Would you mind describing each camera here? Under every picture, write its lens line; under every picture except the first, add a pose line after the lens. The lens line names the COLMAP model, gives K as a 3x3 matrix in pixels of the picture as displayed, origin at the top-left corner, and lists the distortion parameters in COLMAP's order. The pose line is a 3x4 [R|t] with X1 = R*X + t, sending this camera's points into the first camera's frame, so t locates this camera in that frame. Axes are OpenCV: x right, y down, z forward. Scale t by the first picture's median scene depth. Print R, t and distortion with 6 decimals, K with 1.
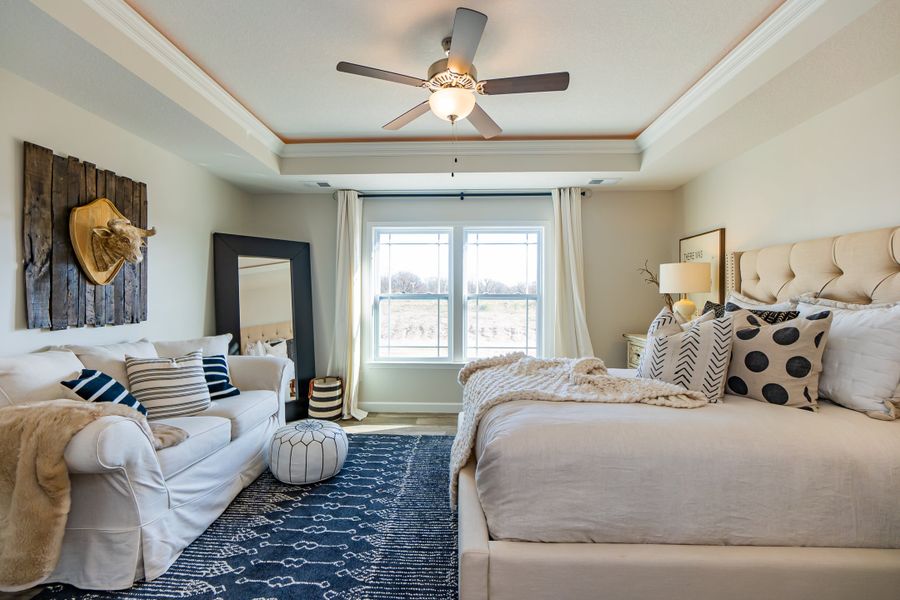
lens RADIAL K [[390.6, 0, 450.0], [0, 390.6, 300.0], [0, 0, 1]] dist [-0.002551, -0.000149]
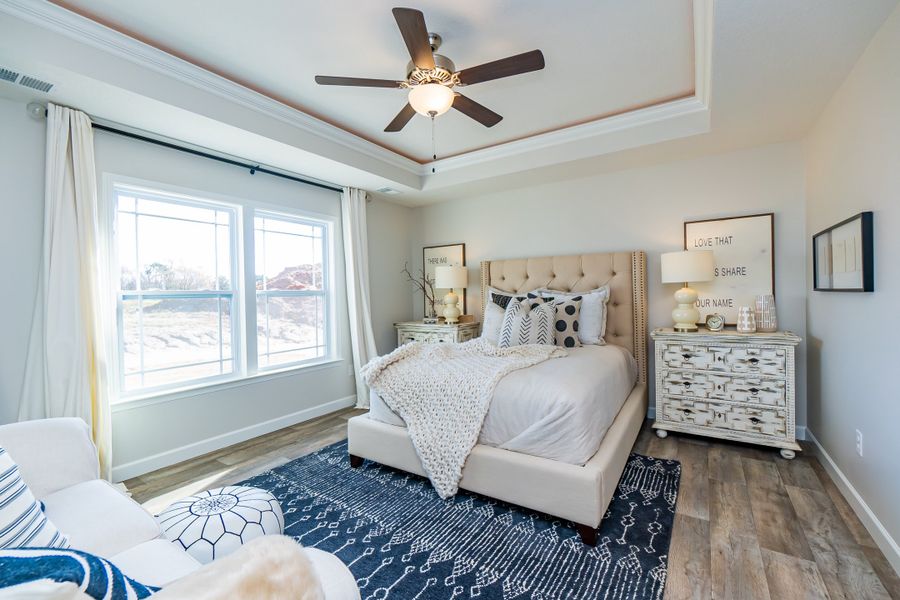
lens RADIAL K [[385.3, 0, 448.5], [0, 385.3, 298.7], [0, 0, 1]] dist [-0.006299, 0.000625]
pose [[0.525531, -0.025079, 0.850404, -0.524184], [0.022034, 0.999631, 0.015864, -0.001743], [-0.850489, 0.010401, 0.525890, 0.282520]]
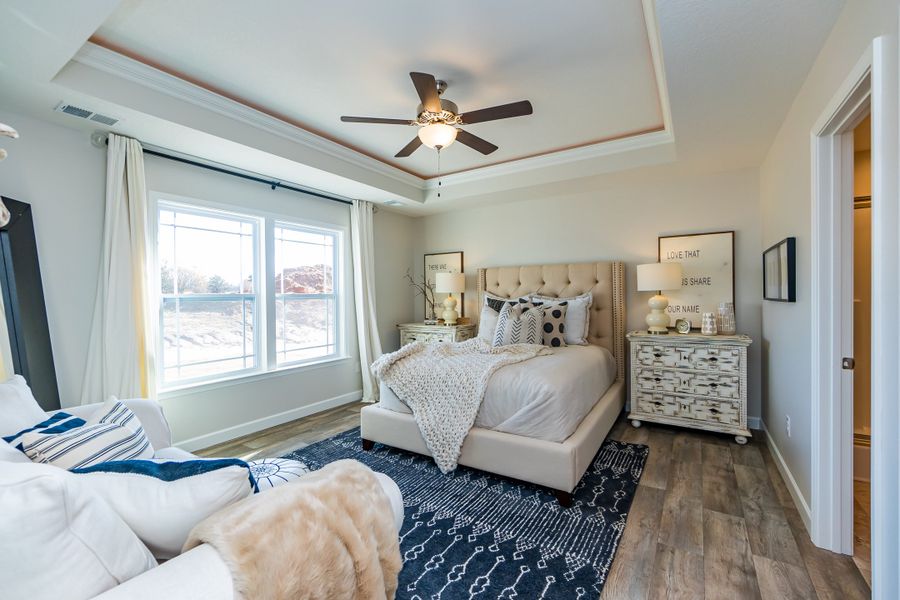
lens RADIAL K [[384.4, 0, 450.8], [0, 384.4, 299.9], [0, 0, 1]] dist [-0.004084, -0.000275]
pose [[0.510770, -0.018545, 0.859518, -0.627334], [0.012857, 0.999820, 0.013931, -0.009836], [-0.859622, 0.003935, 0.510916, 0.233693]]
